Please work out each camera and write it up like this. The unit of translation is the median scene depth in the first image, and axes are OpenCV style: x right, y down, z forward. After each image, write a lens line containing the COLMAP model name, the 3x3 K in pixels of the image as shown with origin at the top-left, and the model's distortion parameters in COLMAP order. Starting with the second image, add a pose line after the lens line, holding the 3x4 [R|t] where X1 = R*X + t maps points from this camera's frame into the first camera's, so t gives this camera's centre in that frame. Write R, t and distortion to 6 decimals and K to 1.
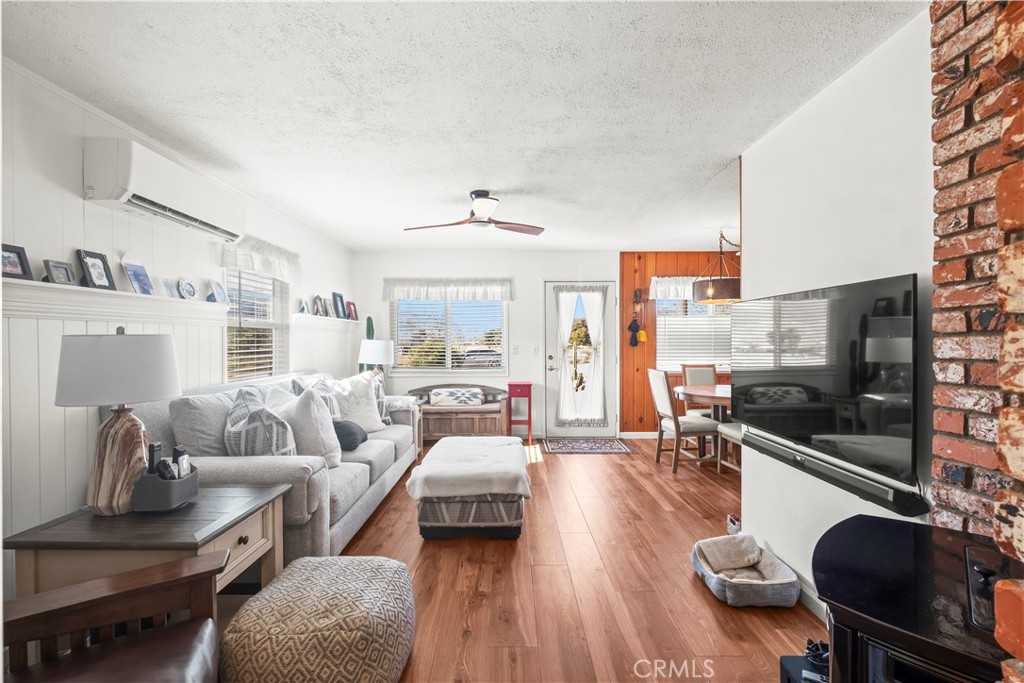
lens RADIAL K [[458.8, 0, 514.0], [0, 458.8, 343.4], [0, 0, 1]] dist [0.007045, -0.005811]
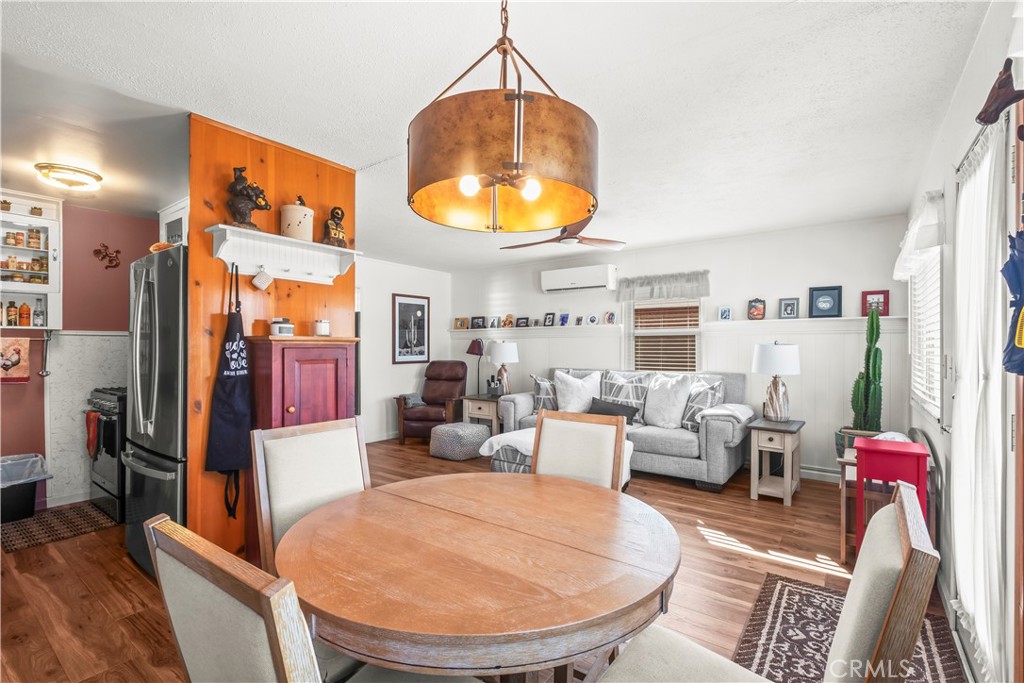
lens RADIAL K [[458.8, 0, 508.9], [0, 458.8, 347.7], [0, 0, 1]] dist [0.007045, -0.005811]
pose [[-0.607144, 0.006592, -0.794565, 1.282965], [-0.007290, 0.999877, 0.013866, -0.022976], [0.794559, 0.014211, -0.607021, 2.208204]]
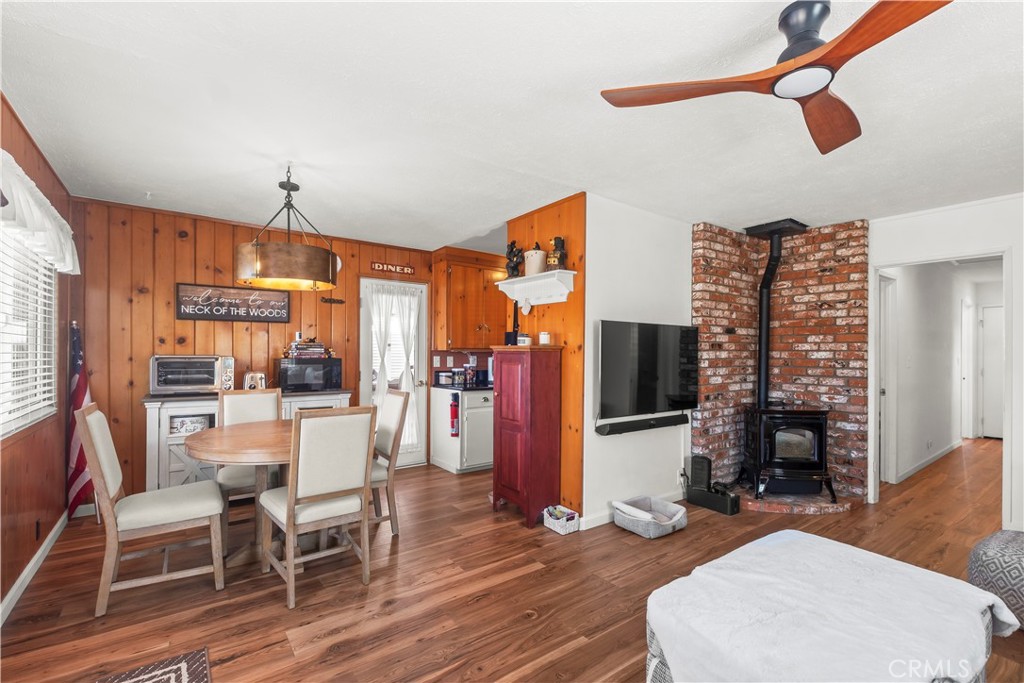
lens RADIAL K [[458.8, 0, 496.5], [0, 458.8, 351.9], [0, 0, 1]] dist [0.007045, -0.005811]
pose [[-0.573271, -0.001149, 0.819365, -0.378918], [0.005390, 0.999972, 0.005174, -0.018361], [-0.819348, 0.007383, -0.573249, 2.107495]]
